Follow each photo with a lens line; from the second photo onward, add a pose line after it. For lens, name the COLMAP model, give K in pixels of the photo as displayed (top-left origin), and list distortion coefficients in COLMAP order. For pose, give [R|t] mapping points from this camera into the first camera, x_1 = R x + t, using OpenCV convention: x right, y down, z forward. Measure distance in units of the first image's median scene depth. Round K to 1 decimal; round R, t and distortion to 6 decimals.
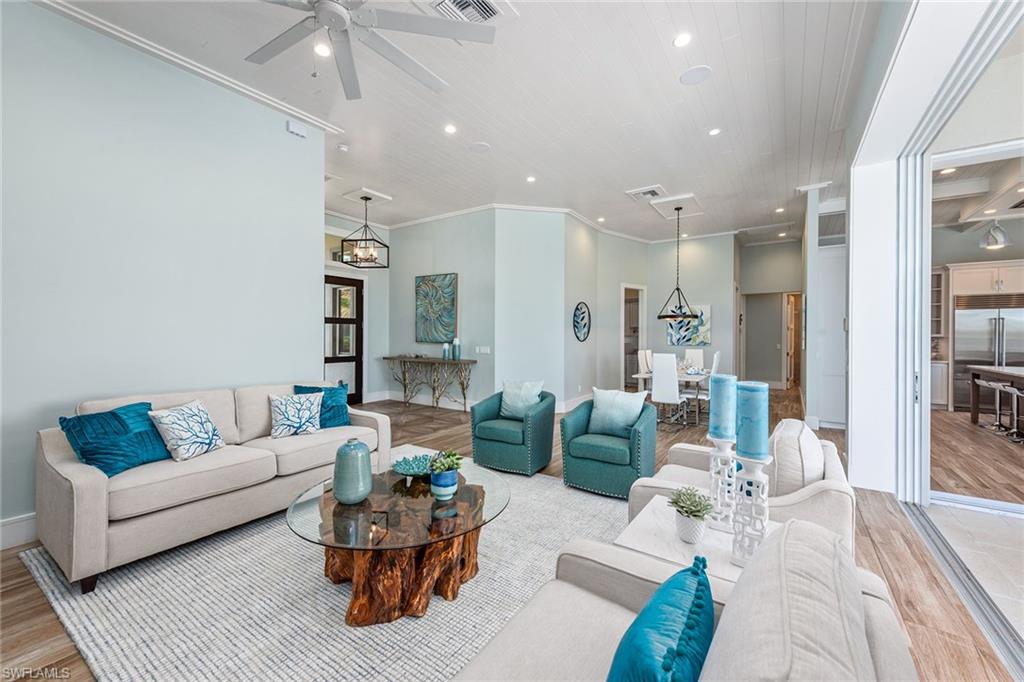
lens RADIAL K [[402.2, 0, 521.9], [0, 402.2, 333.6], [0, 0, 1]] dist [0.014366, -0.000217]
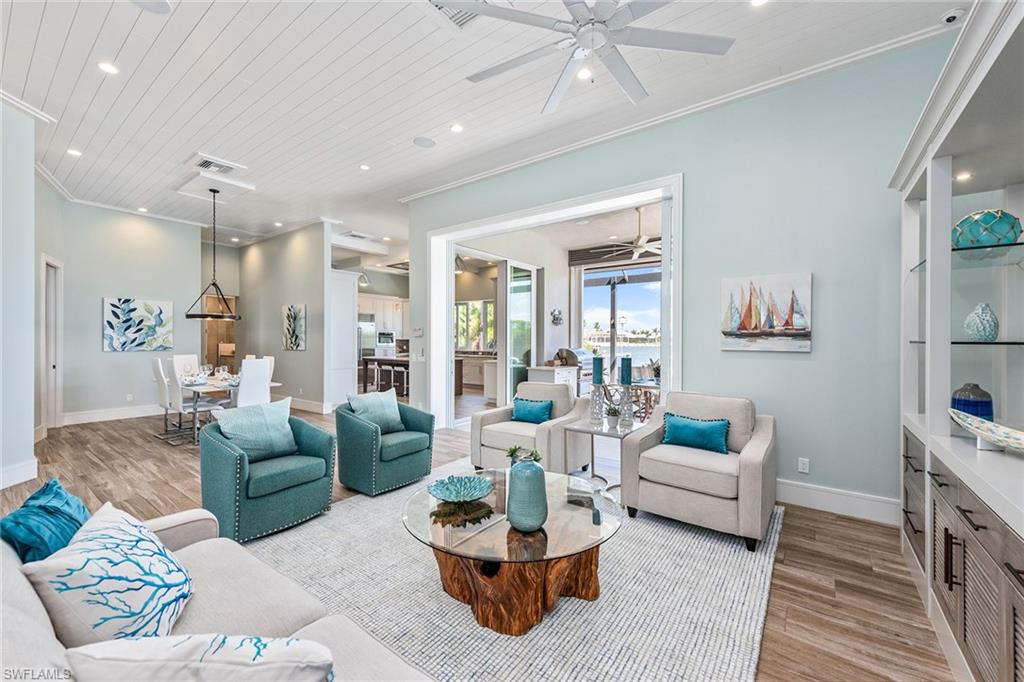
lens RADIAL K [[402.2, 0, 510.8], [0, 402.2, 341.2], [0, 0, 1]] dist [0.014366, -0.000217]
pose [[0.055680, -0.010954, 0.998389, -0.380533], [-0.008287, 0.999900, 0.011433, -0.005126], [-0.998414, -0.008910, 0.055584, 0.279159]]
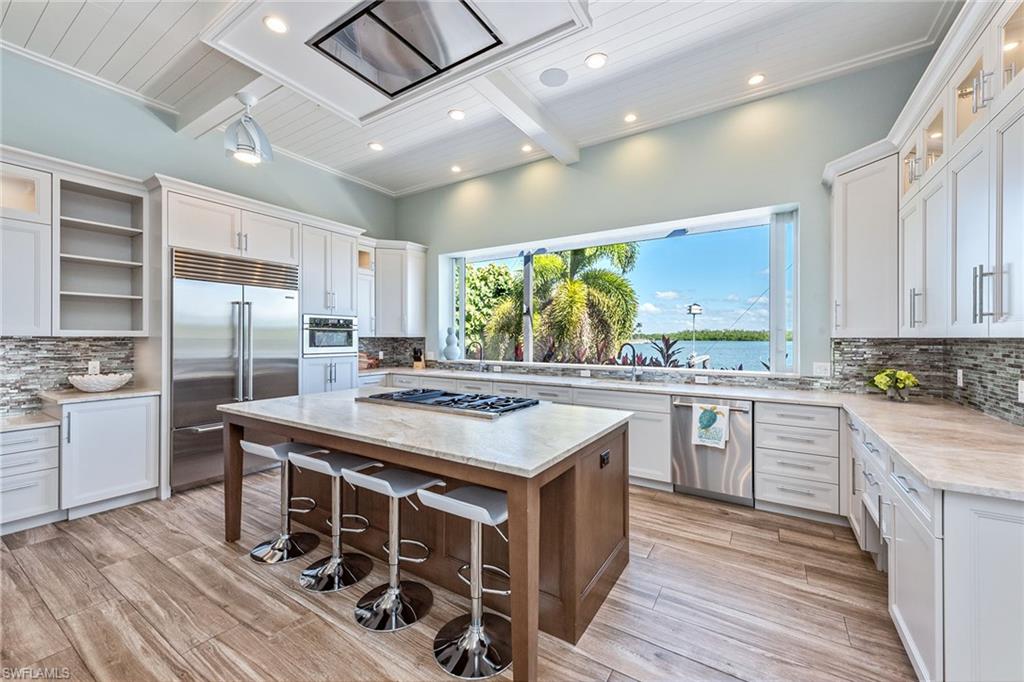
lens RADIAL K [[402.2, 0, 523.5], [0, 402.2, 337.6], [0, 0, 1]] dist [0.014366, -0.000217]
pose [[-0.029137, -0.010359, 0.999522, 0.561688], [-0.004958, 0.999935, 0.010219, 0.002889], [-0.999563, -0.004658, -0.029187, 0.589947]]
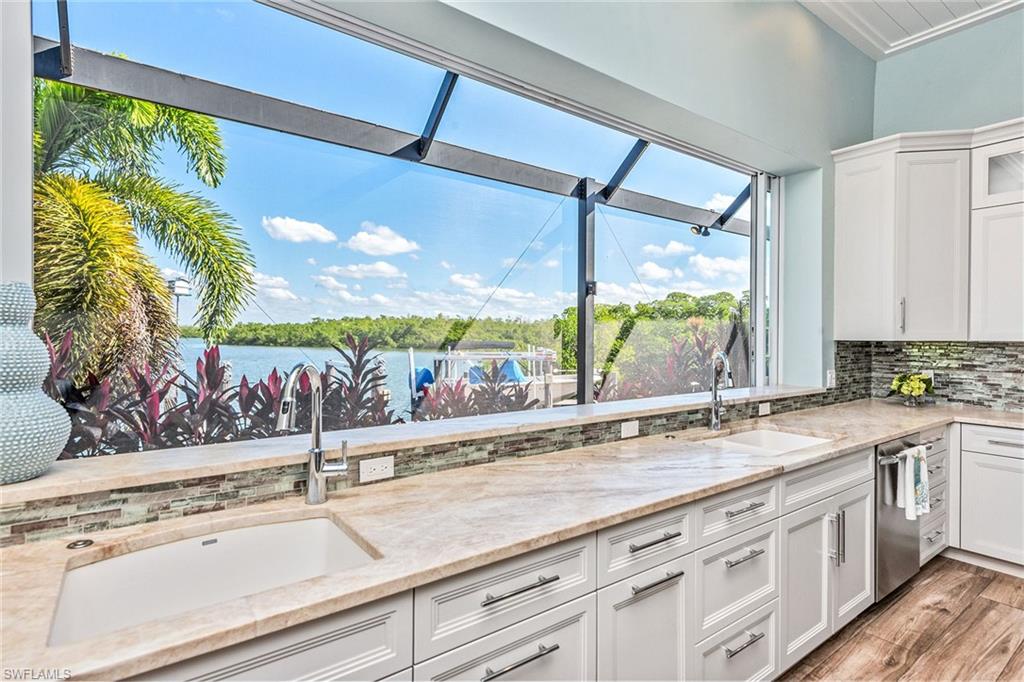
lens RADIAL K [[509.2, 0, 504.0], [0, 509.2, 336.2], [0, 0, 1]] dist [0.017750, -0.001143]
pose [[-0.938482, -0.013855, 0.345050, 1.104074], [-0.014682, 0.999892, 0.000217, 0.006671], [-0.345016, -0.004862, -0.938584, 0.790326]]
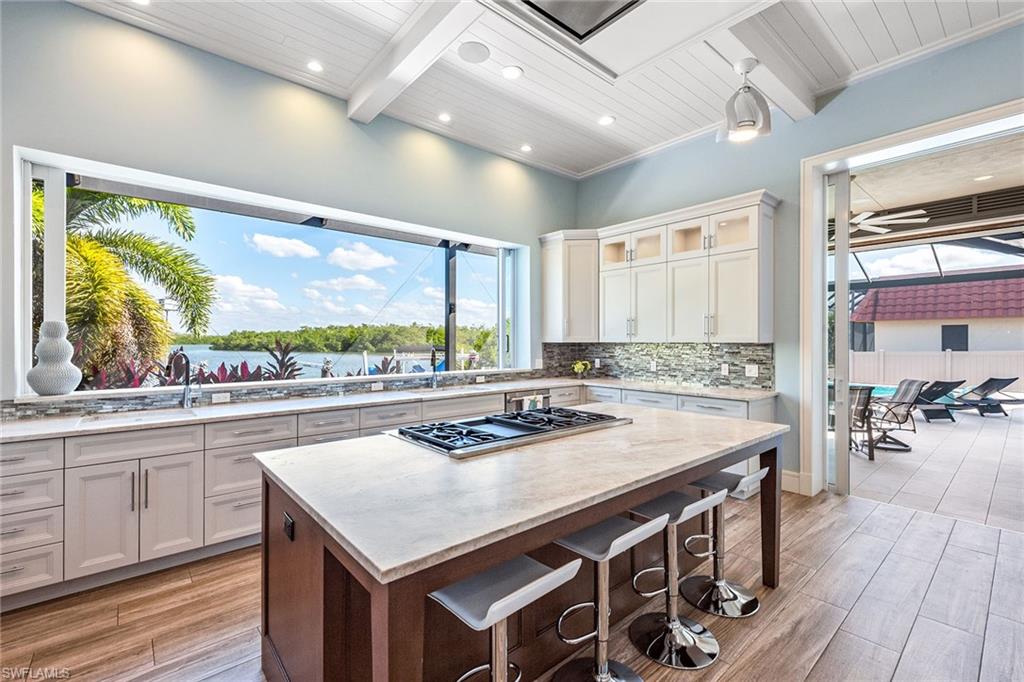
lens RADIAL K [[442.5, 0, 510.1], [0, 442.5, 336.3], [0, 0, 1]] dist [-0.000134, 0.000715]
pose [[-0.962507, -0.006236, 0.271185, 0.847159], [-0.009899, 0.999877, -0.012141, 0.005727], [-0.271076, -0.014370, -0.962451, 0.942407]]
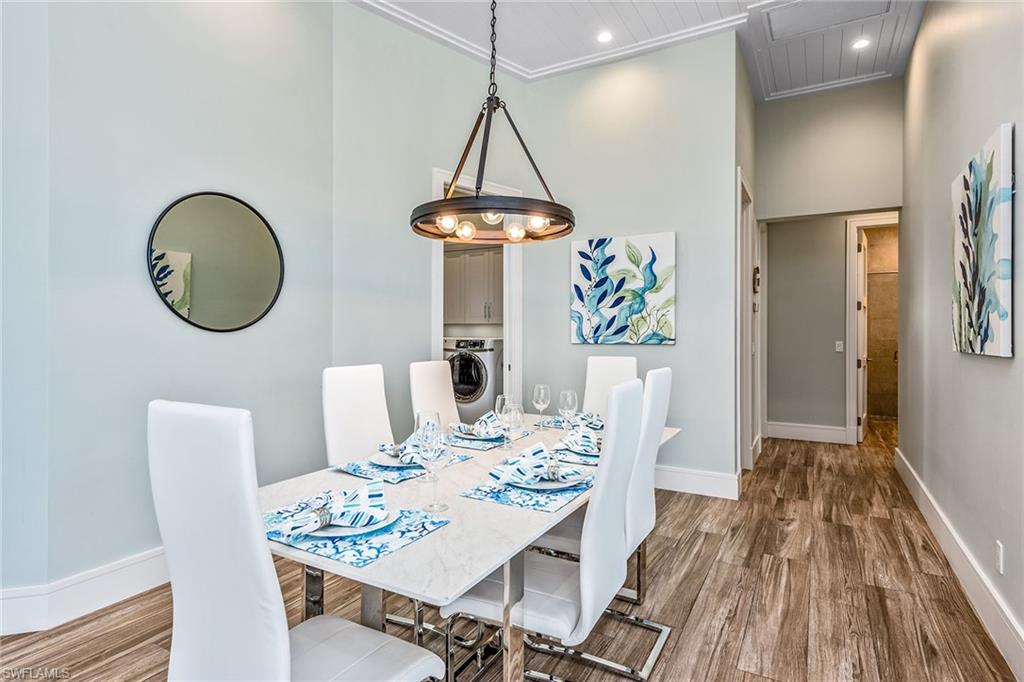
lens RADIAL K [[526.8, 0, 512.7], [0, 526.8, 337.8], [0, 0, 1]] dist [0.002610, 0.000700]
pose [[0.997699, -0.007193, 0.067421, 0.323043], [0.006086, 0.999844, 0.016608, 0.016723], [-0.067530, -0.016160, 0.997586, 0.600376]]
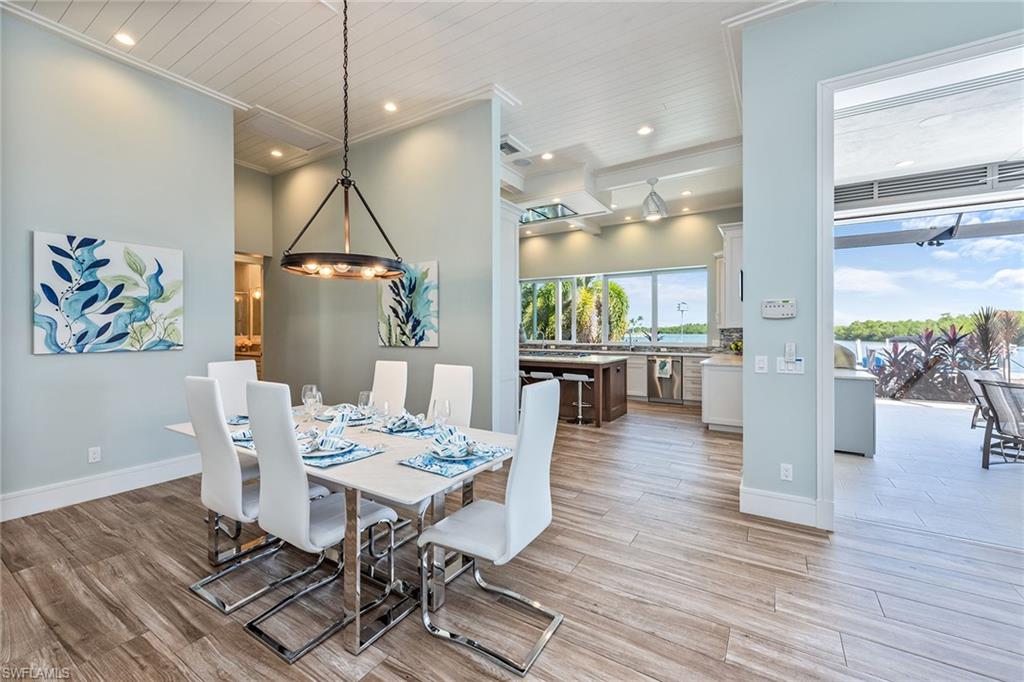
lens RADIAL K [[415.5, 0, 515.3], [0, 415.5, 332.3], [0, 0, 1]] dist [0.009861, -0.000132]
pose [[-0.027886, -0.012221, 0.999536, 0.030535], [-0.005463, 0.999912, 0.012073, 0.005759], [-0.999596, -0.005124, -0.027951, 0.751133]]
